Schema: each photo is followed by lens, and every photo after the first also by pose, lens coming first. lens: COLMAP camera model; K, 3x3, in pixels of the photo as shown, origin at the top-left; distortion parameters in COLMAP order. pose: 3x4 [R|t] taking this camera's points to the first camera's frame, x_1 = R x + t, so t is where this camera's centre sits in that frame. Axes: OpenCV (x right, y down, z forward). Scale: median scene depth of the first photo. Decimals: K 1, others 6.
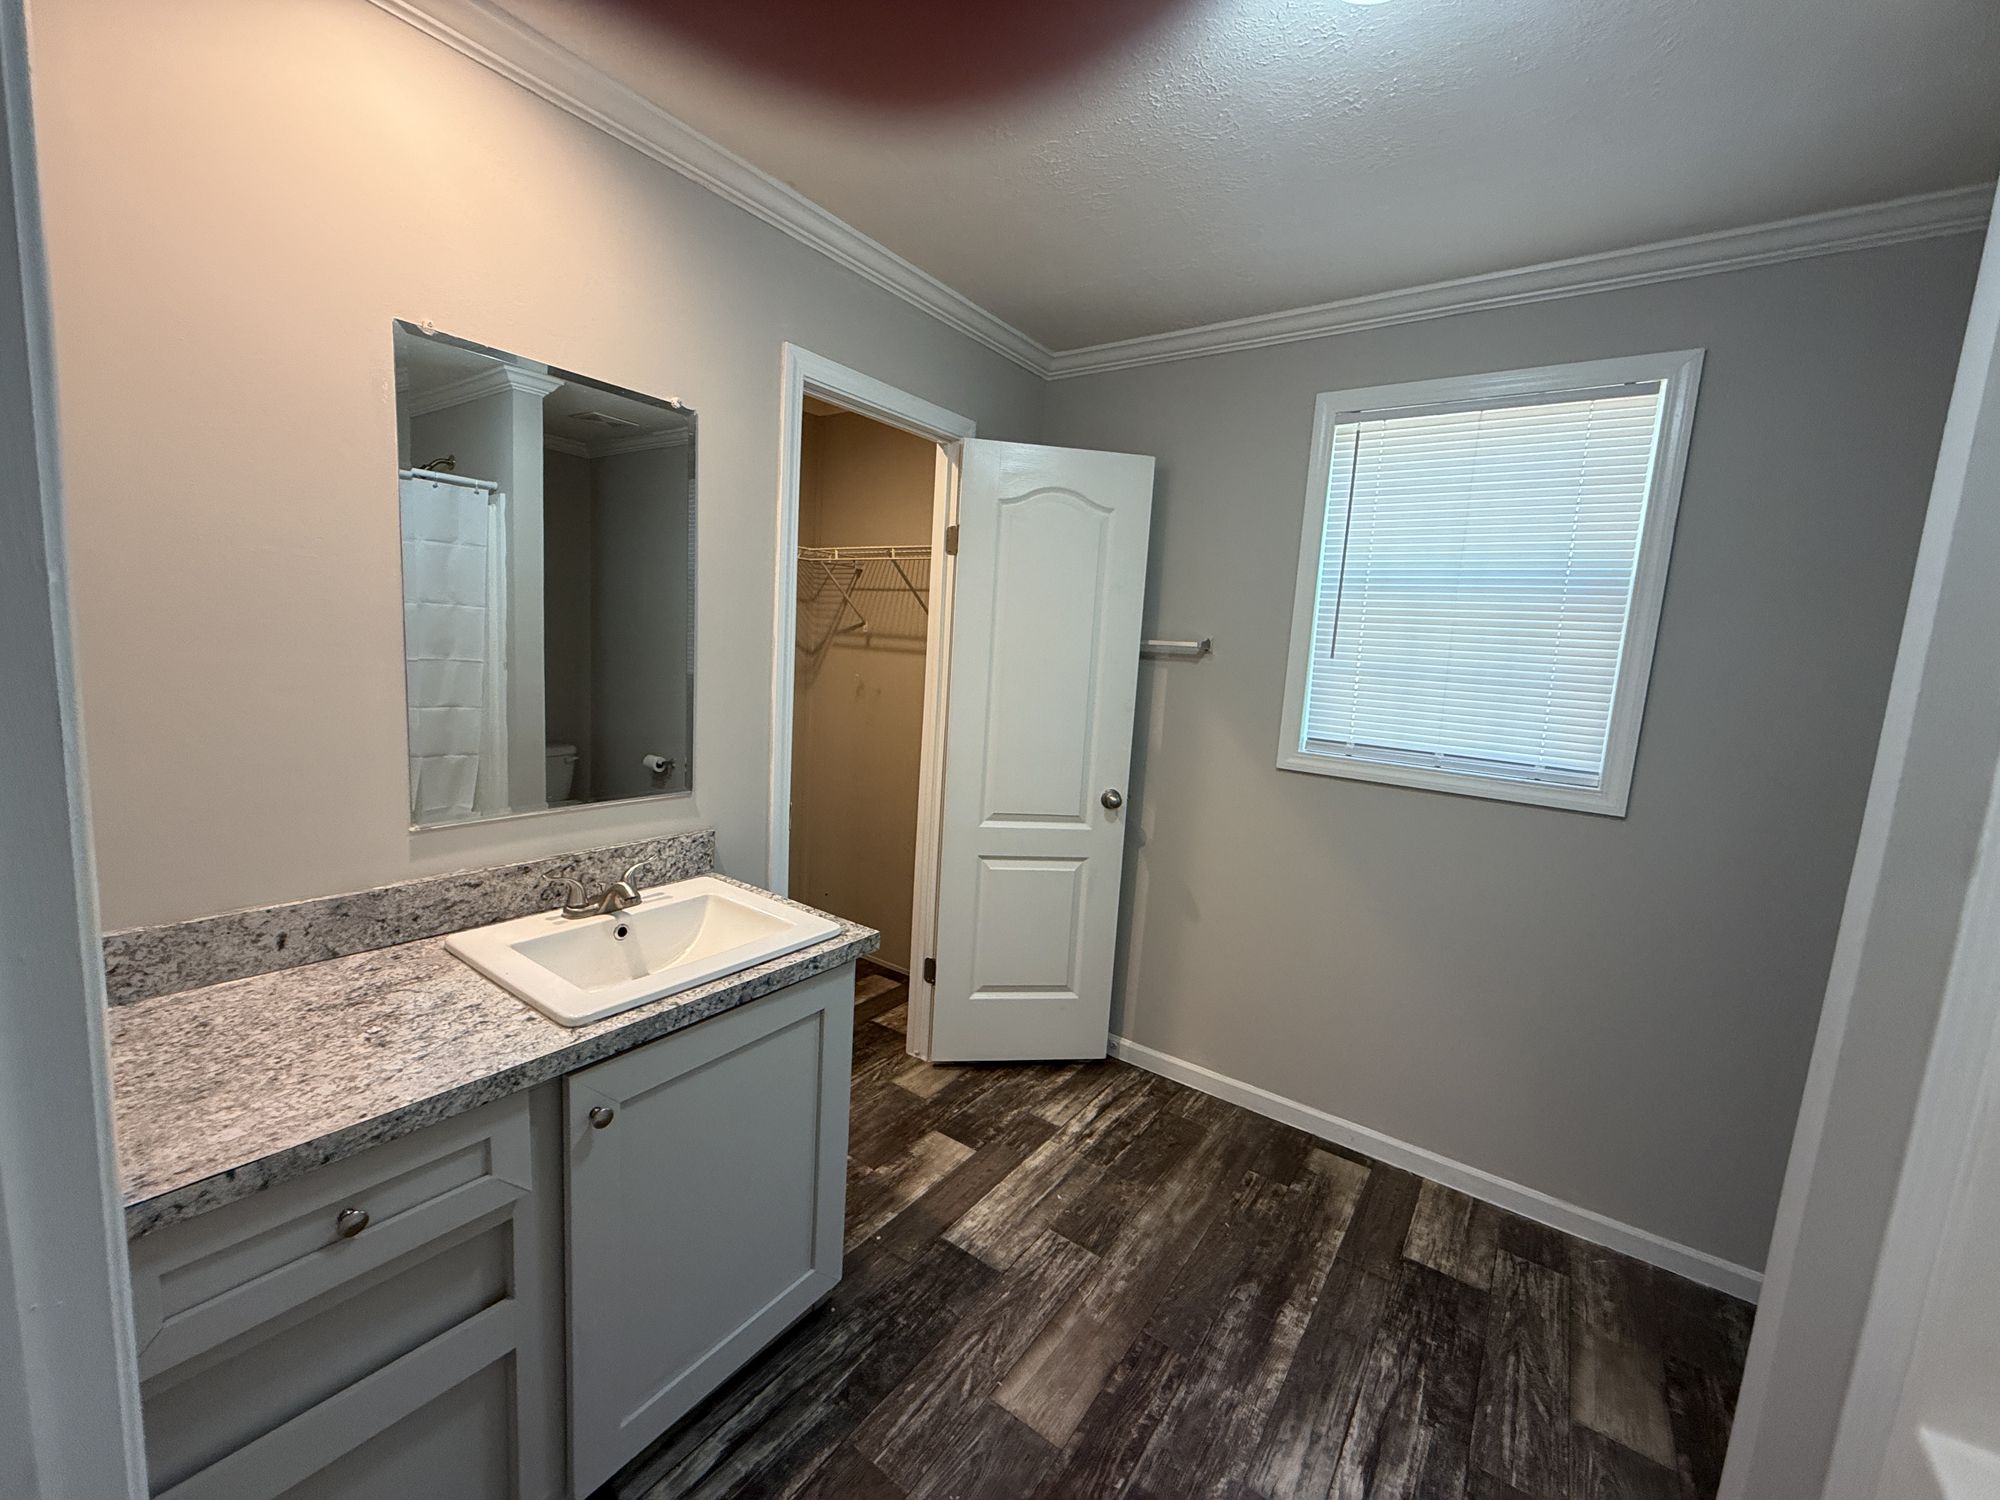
lens RADIAL K [[797.9, 0, 989.6], [0, 797.9, 741.6], [0, 0, 1]] dist [0.001336, -0.000406]
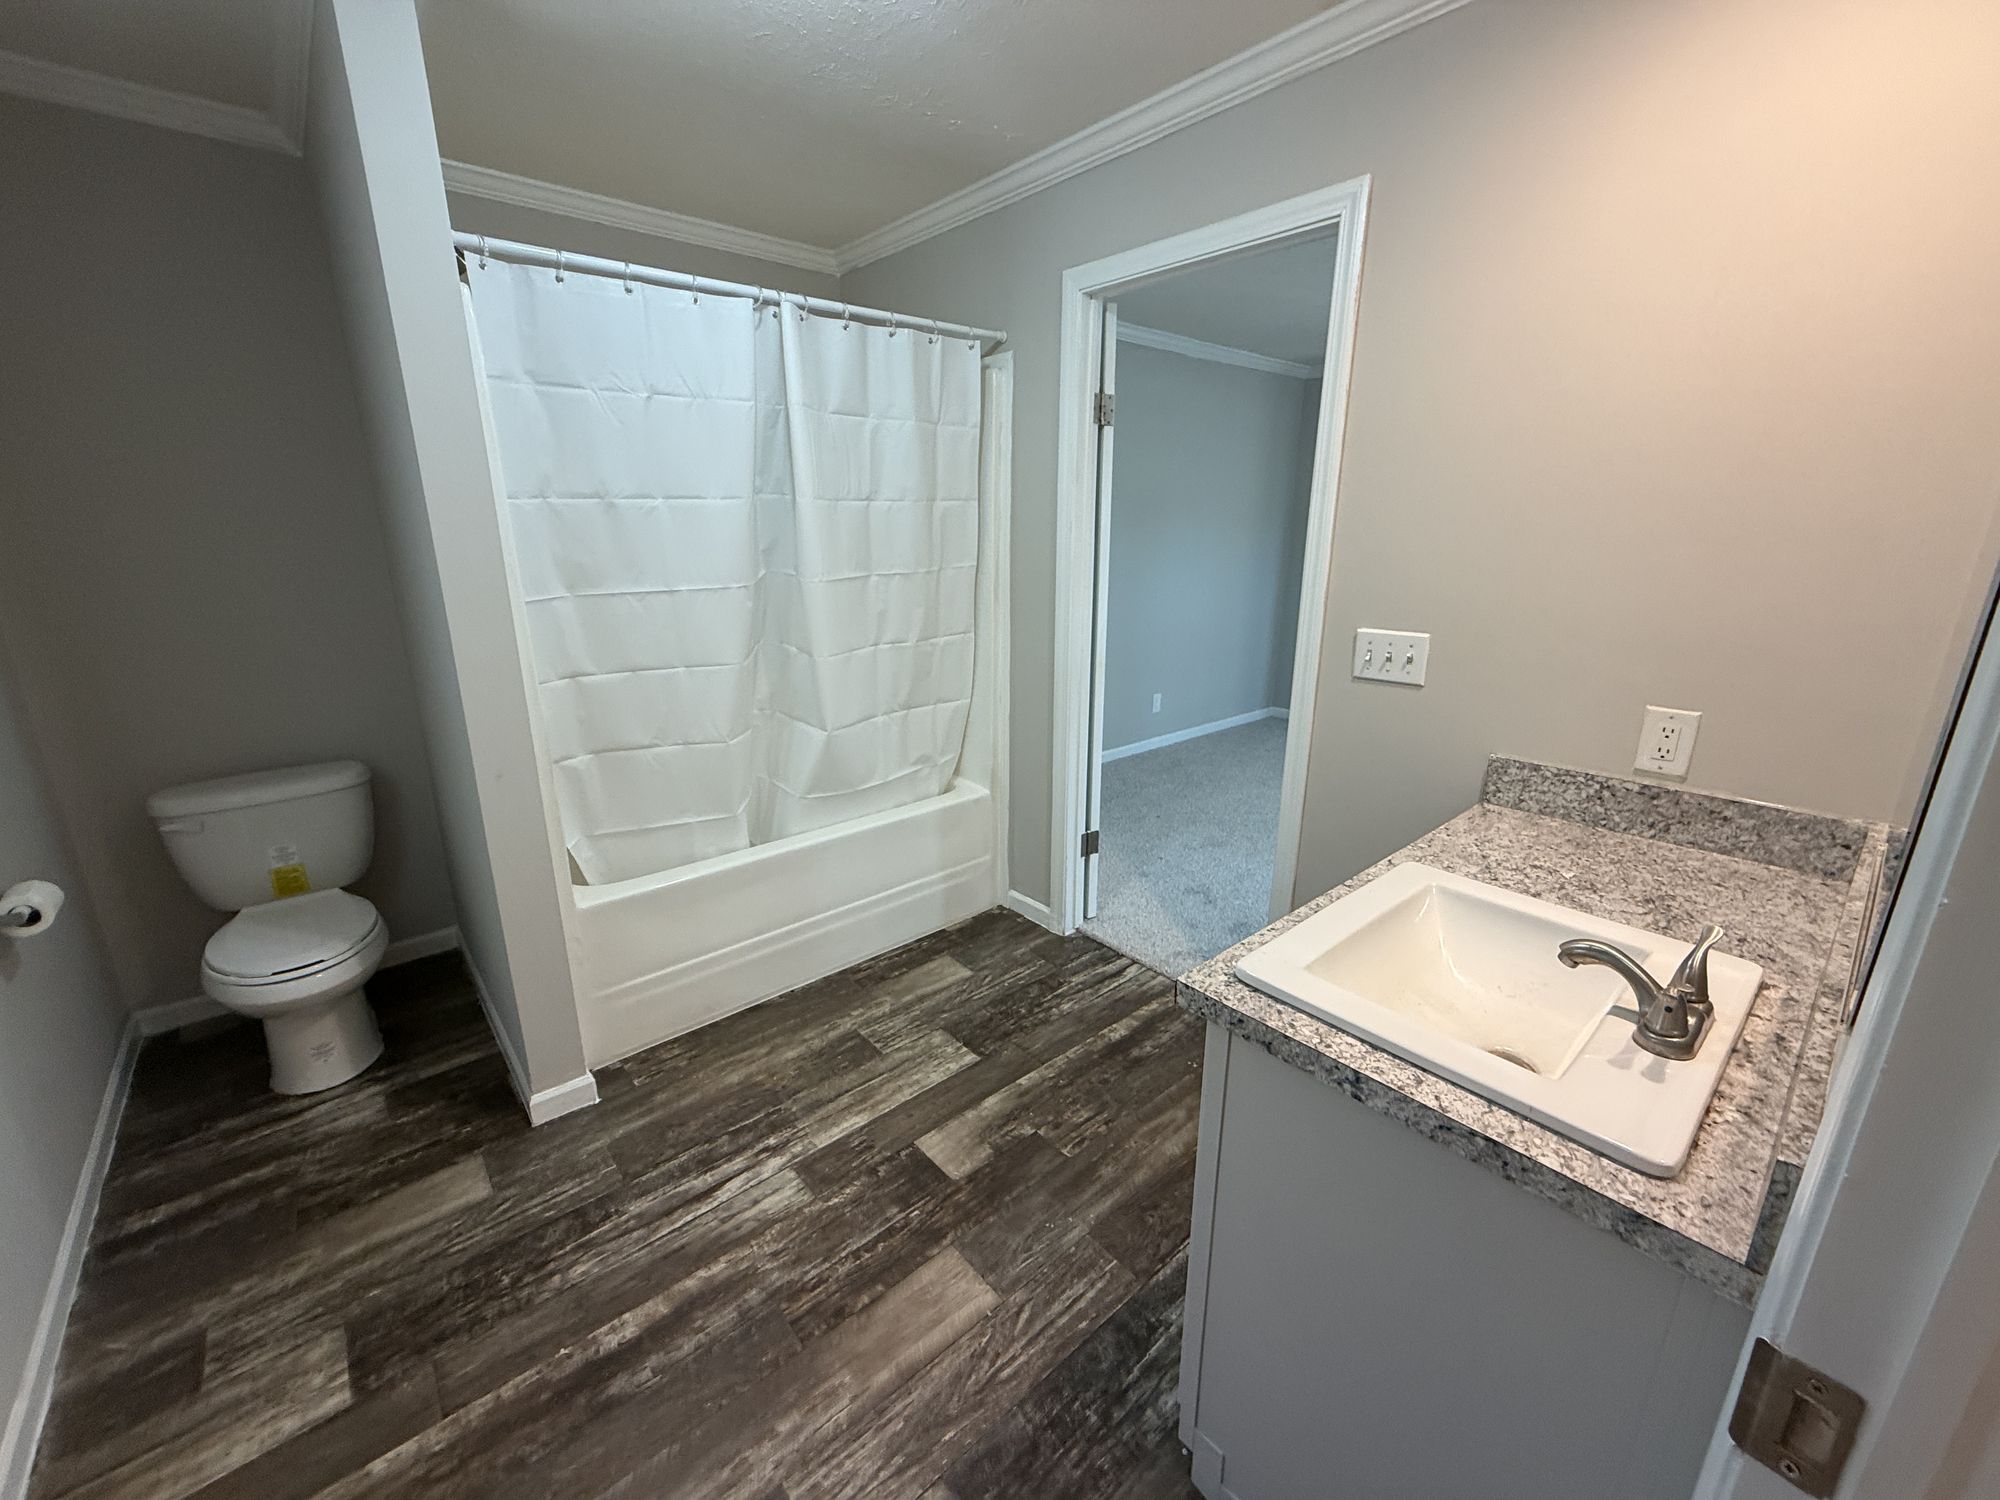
lens RADIAL K [[797.9, 0, 1012.1], [0, 797.9, 756.6], [0, 0, 1]] dist [0.001336, -0.000406]
pose [[-0.977112, -0.115431, 0.178684, -0.110092], [-0.035118, 0.915977, 0.399690, -0.189538], [-0.209807, 0.384267, -0.899066, 1.635641]]
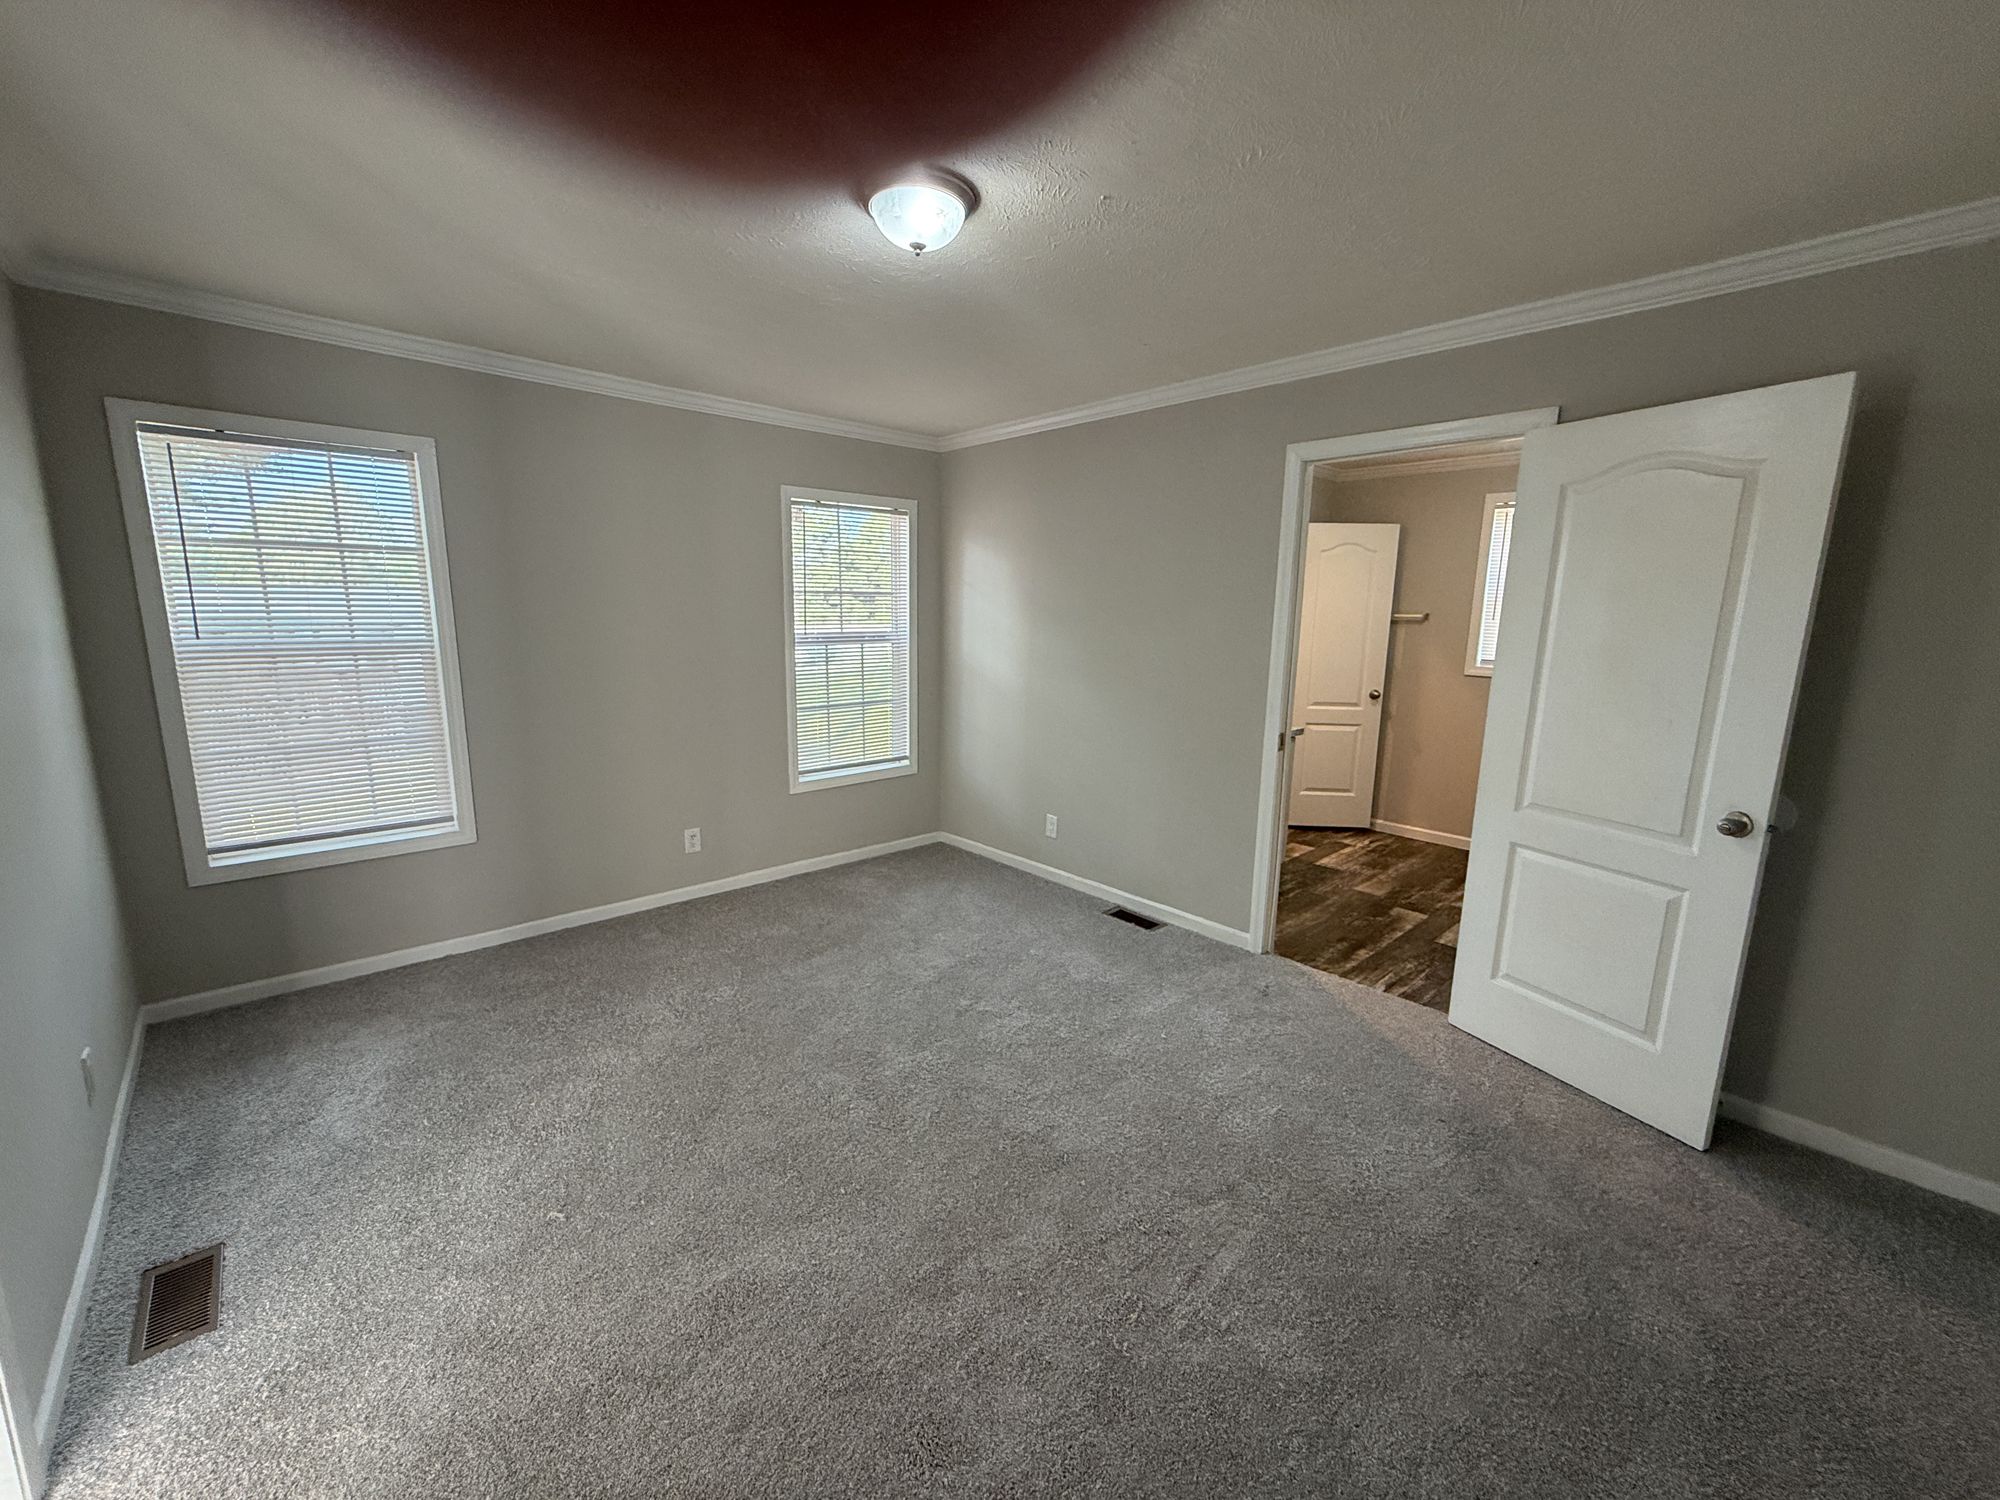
lens RADIAL K [[797.9, 0, 997.0], [0, 797.9, 745.9], [0, 0, 1]] dist [0.001336, -0.000406]
pose [[0.981977, -0.006386, -0.188894, -0.302226], [0.013009, 0.999342, 0.033845, 0.090921], [0.188554, -0.035693, 0.981414, -0.869120]]
